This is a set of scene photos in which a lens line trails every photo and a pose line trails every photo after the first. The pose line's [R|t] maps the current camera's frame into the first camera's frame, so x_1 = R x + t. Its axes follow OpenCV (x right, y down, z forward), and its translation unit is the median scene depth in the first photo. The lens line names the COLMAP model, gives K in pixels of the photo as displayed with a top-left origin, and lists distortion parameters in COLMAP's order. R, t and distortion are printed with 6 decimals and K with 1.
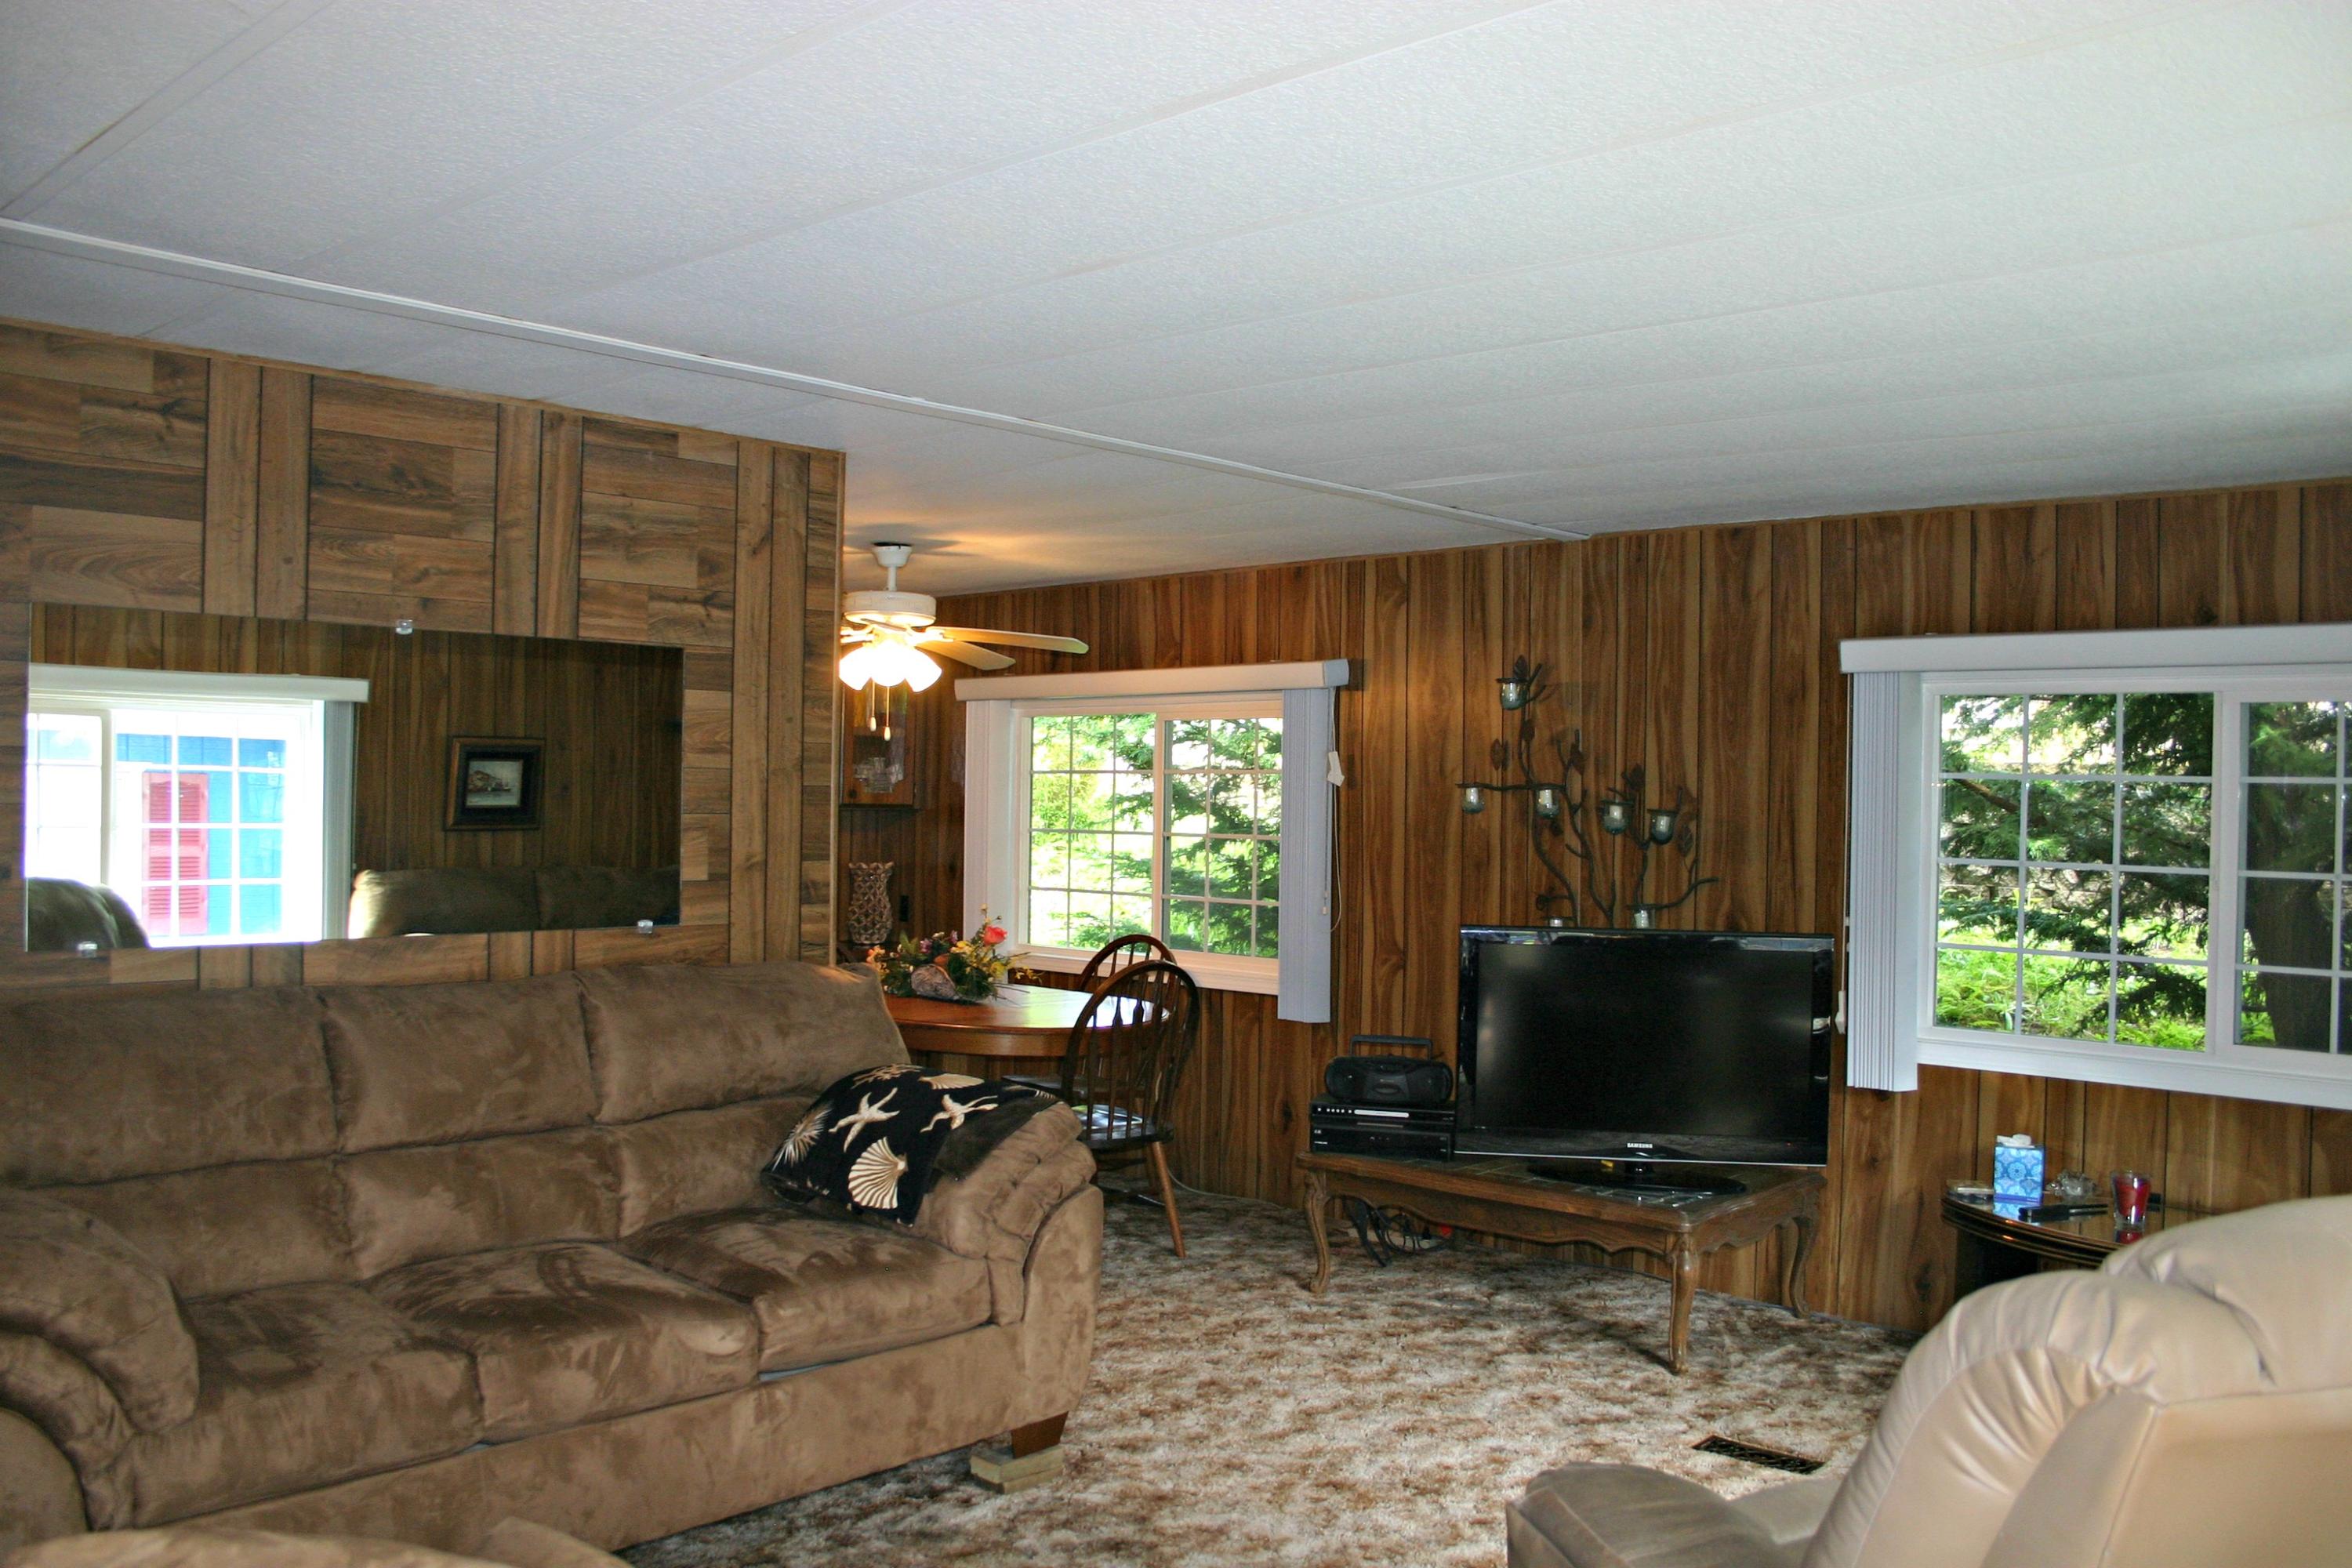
lens RADIAL K [[1902.2, 0, 1160.8], [0, 1902.2, 783.4], [0, 0, 1]] dist [-0.136237, 0.089680]
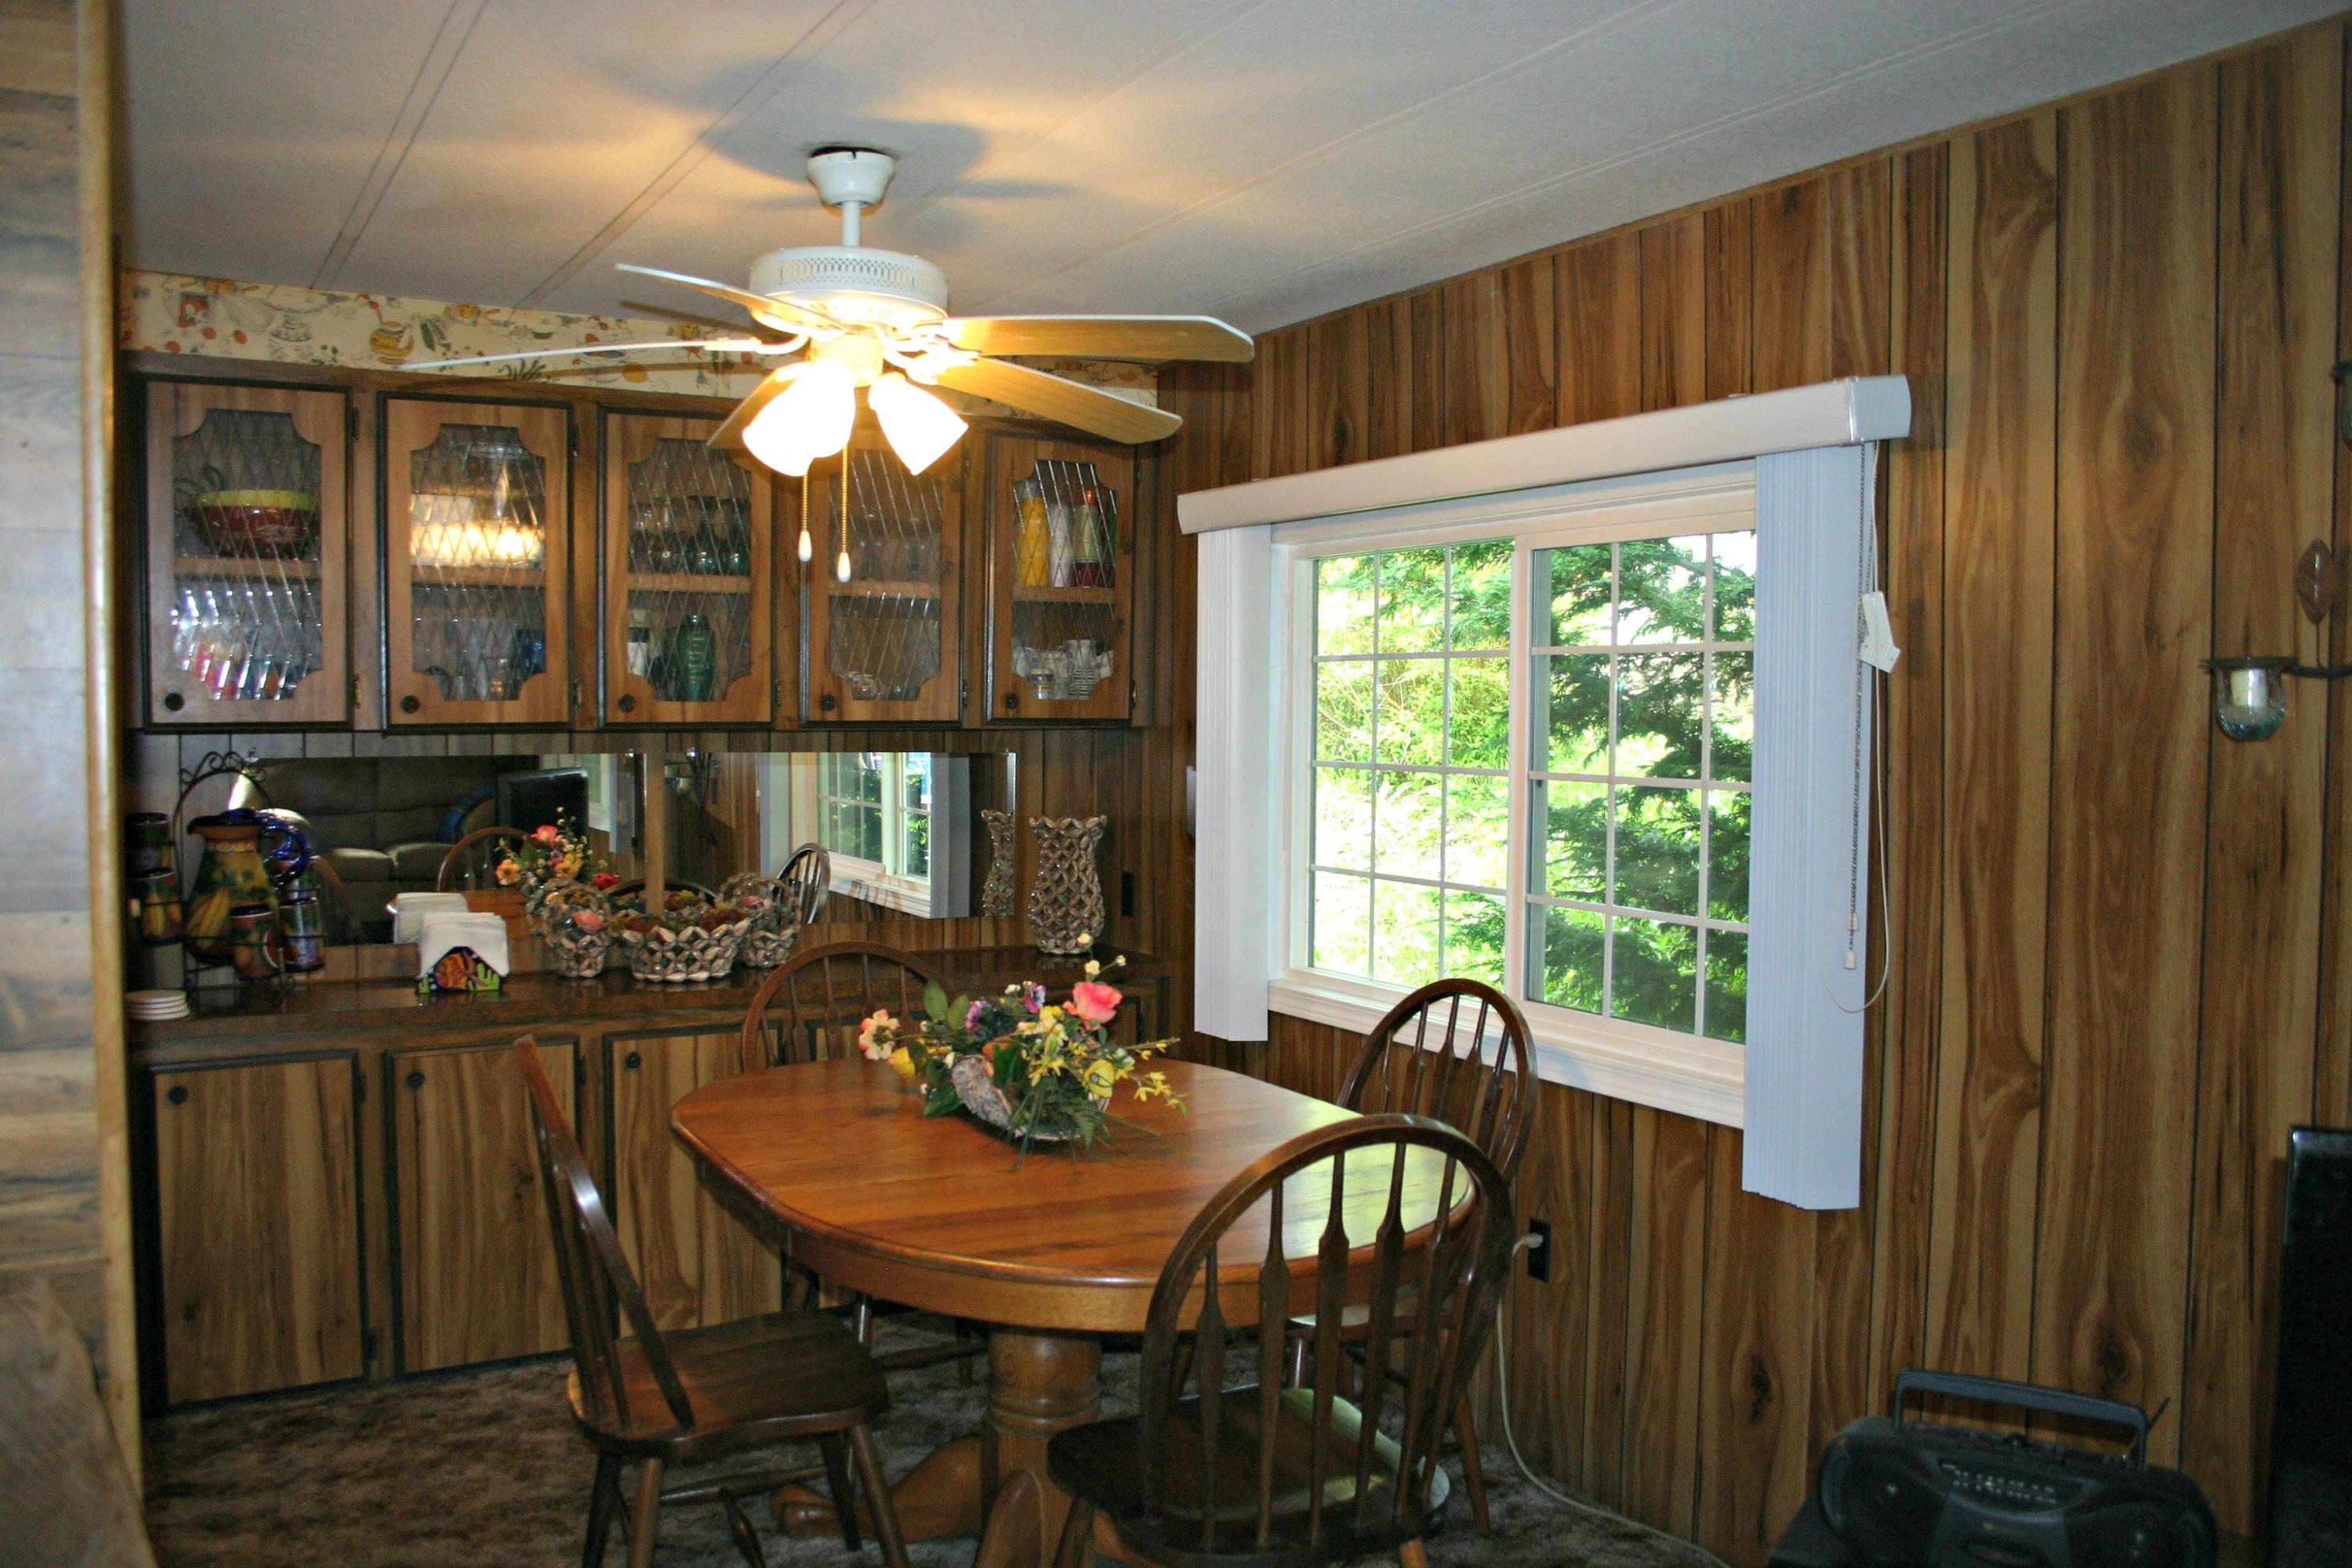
lens RADIAL K [[1902.2, 0, 1172.2], [0, 1902.2, 787.8], [0, 0, 1]] dist [-0.136237, 0.089680]
pose [[0.960996, 0.004866, -0.276519, 0.056781], [0.008528, 0.998848, 0.047215, 0.006304], [0.276430, -0.047732, 0.959848, 0.565171]]
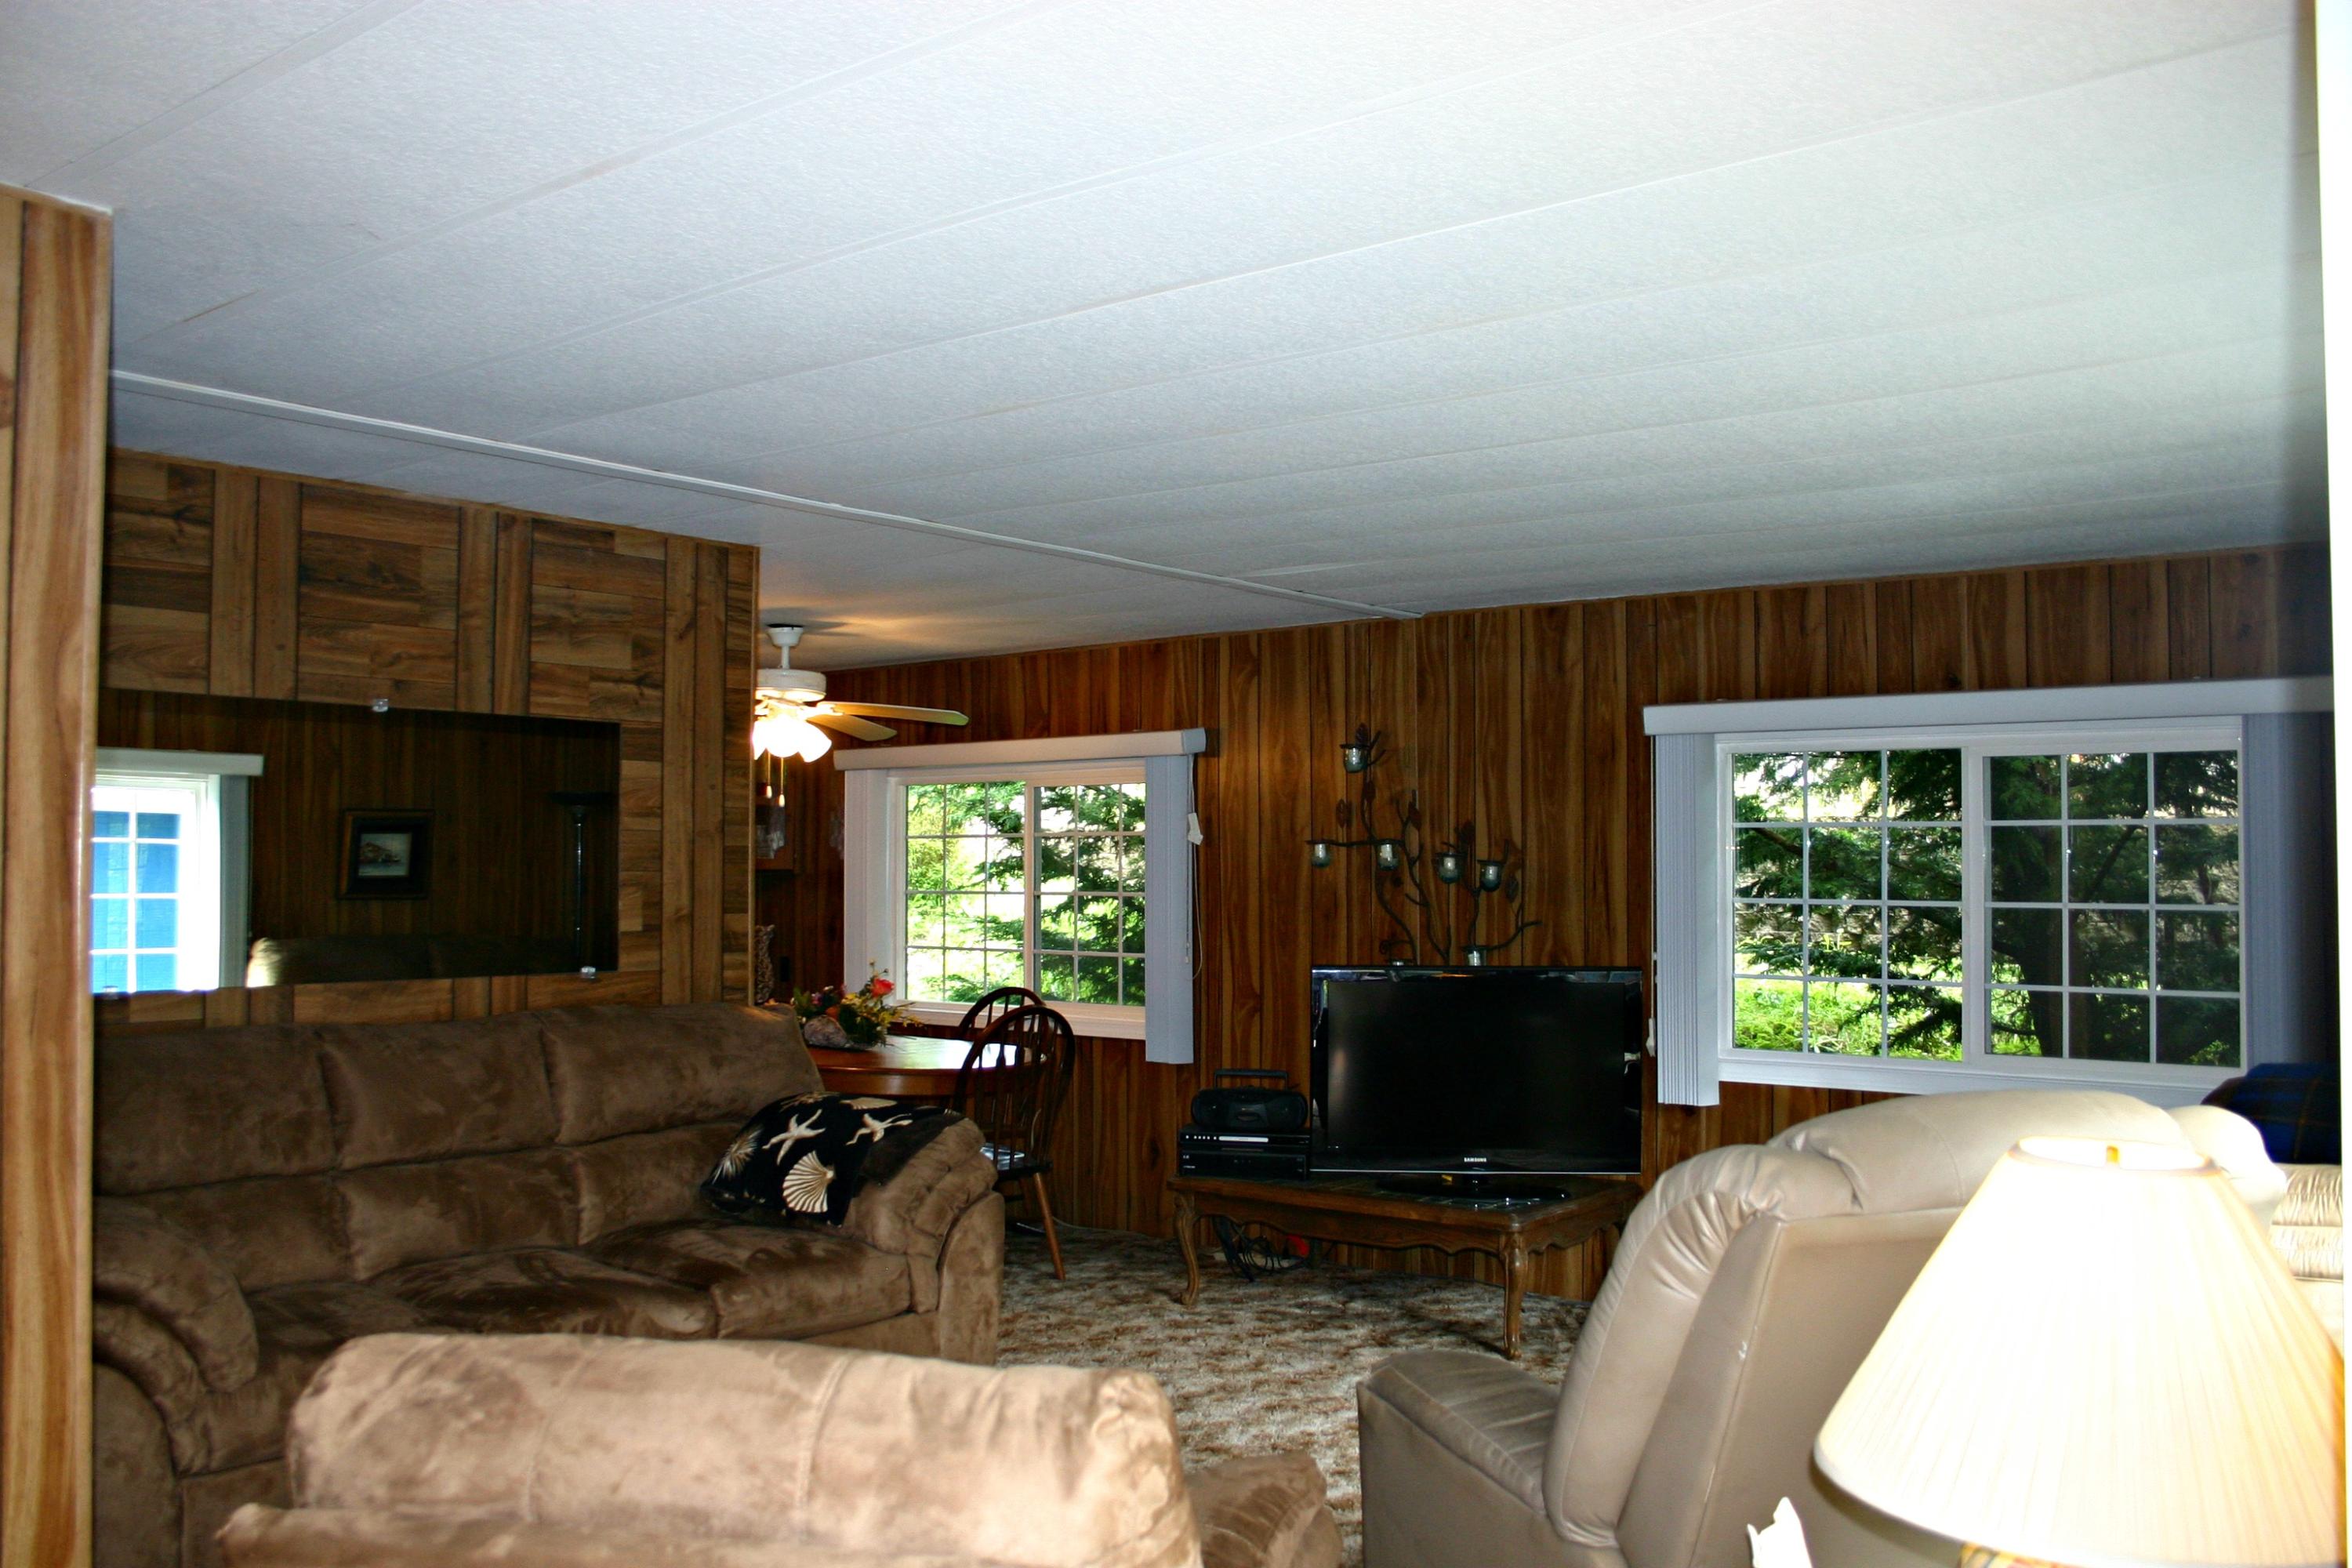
lens RADIAL K [[1902.2, 0, 1179.4], [0, 1902.2, 777.5], [0, 0, 1]] dist [-0.136237, 0.089680]
pose [[0.995992, -0.010550, 0.088813, -0.013377], [0.014066, 0.999138, -0.039056, 0.005357], [-0.088325, 0.040149, 0.995282, -0.084862]]
